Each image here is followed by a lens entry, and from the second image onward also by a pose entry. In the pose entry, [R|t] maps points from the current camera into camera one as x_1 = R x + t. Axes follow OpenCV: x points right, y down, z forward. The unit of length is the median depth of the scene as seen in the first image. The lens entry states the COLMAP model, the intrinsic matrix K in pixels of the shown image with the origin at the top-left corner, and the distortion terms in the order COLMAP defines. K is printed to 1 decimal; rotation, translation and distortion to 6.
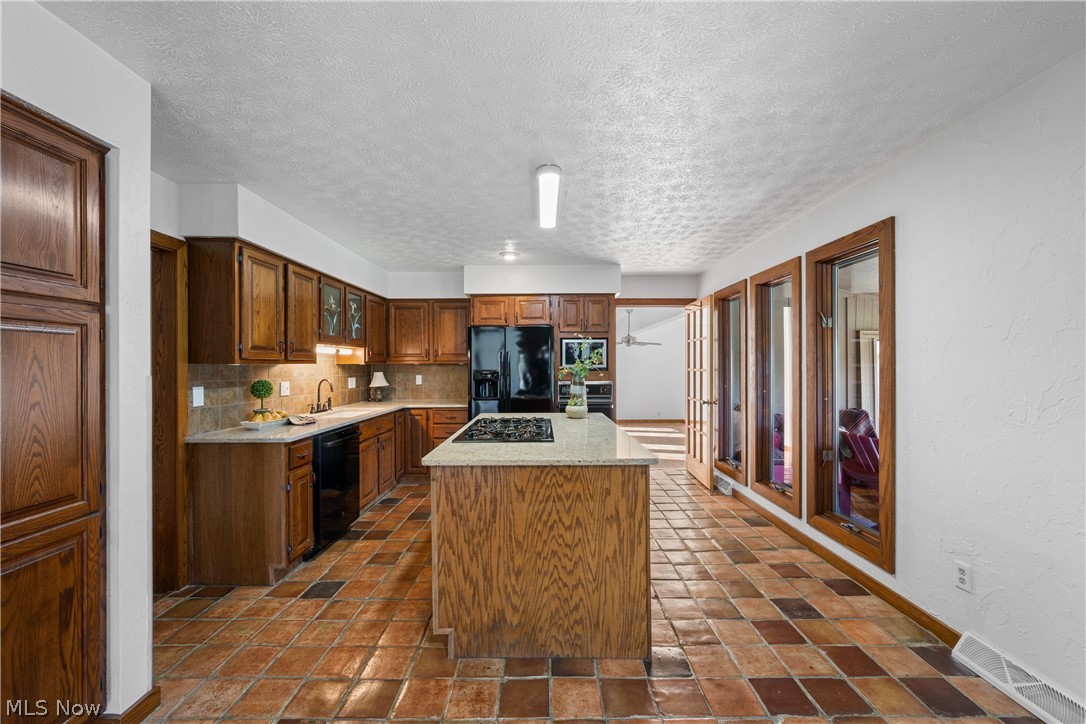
lens RADIAL K [[425.1, 0, 542.7], [0, 425.1, 365.5], [0, 0, 1]] dist [0.000000, 0.000251]
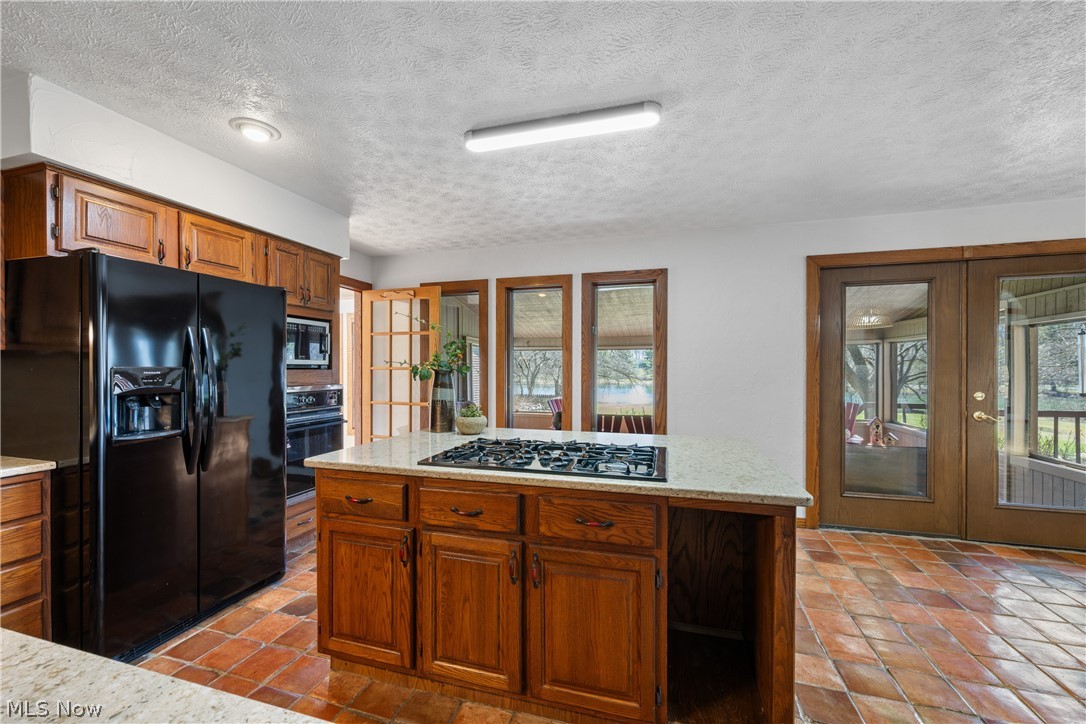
lens RADIAL K [[435.2, 0, 547.3], [0, 435.2, 365.9], [0, 0, 1]] dist [-0.001302, 0.000651]
pose [[0.276911, 0.008012, 0.960862, -0.856196], [-0.000900, 0.999967, -0.008079, 0.024281], [-0.960895, 0.001372, 0.276909, 1.004001]]
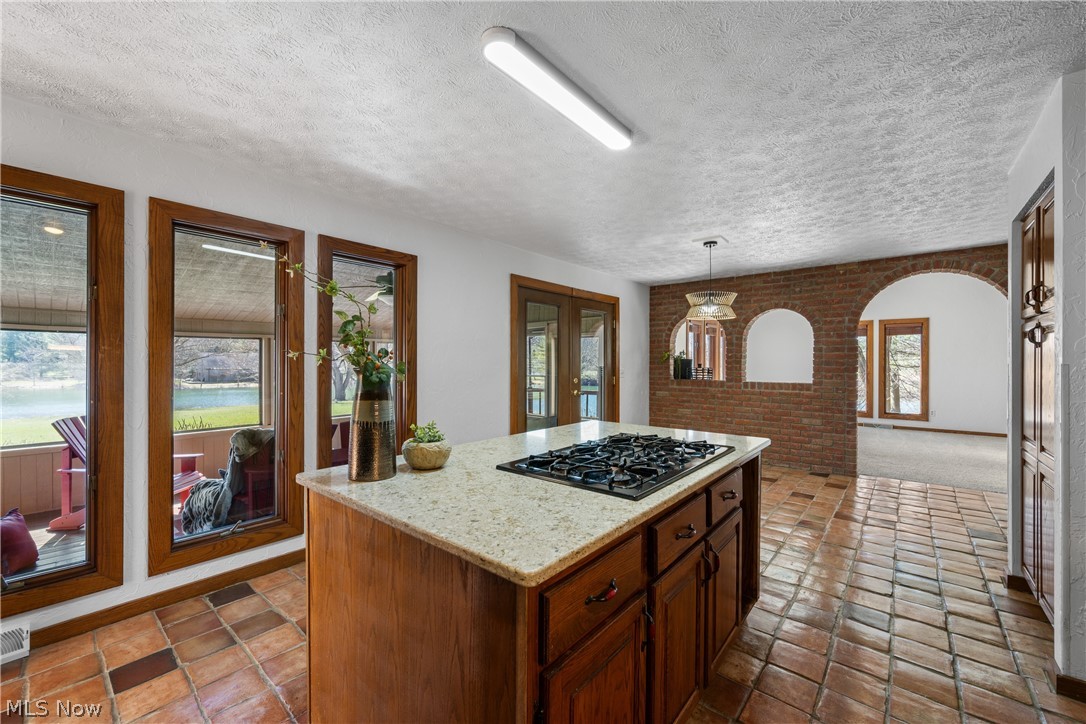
lens RADIAL K [[435.2, 0, 547.3], [0, 435.2, 365.9], [0, 0, 1]] dist [-0.001302, 0.000651]
pose [[-0.767932, 0.000623, 0.640531, -0.480110], [0.002942, 0.999992, 0.002554, 0.022654], [-0.640525, 0.003846, -0.767928, 1.889055]]
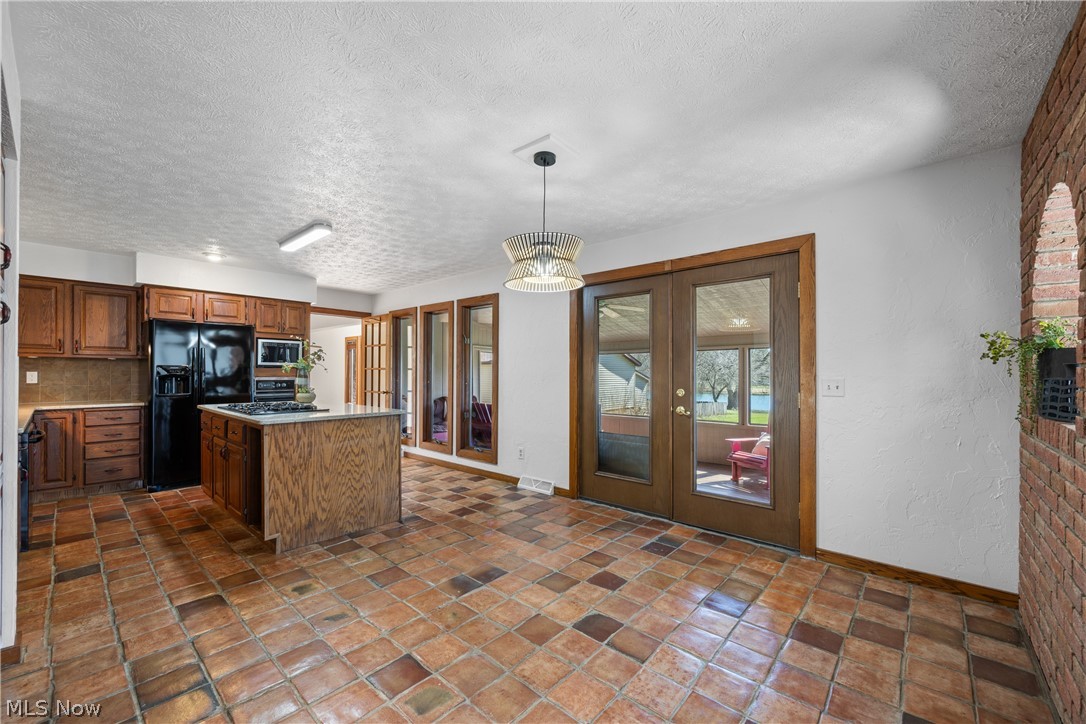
lens RADIAL K [[435.2, 0, 547.3], [0, 435.2, 365.9], [0, 0, 1]] dist [-0.001302, 0.000651]
pose [[0.660282, 0.016588, 0.750835, -0.622759], [-0.007617, 0.999853, -0.015391, 0.039691], [-0.750979, 0.004443, 0.660311, -0.597123]]
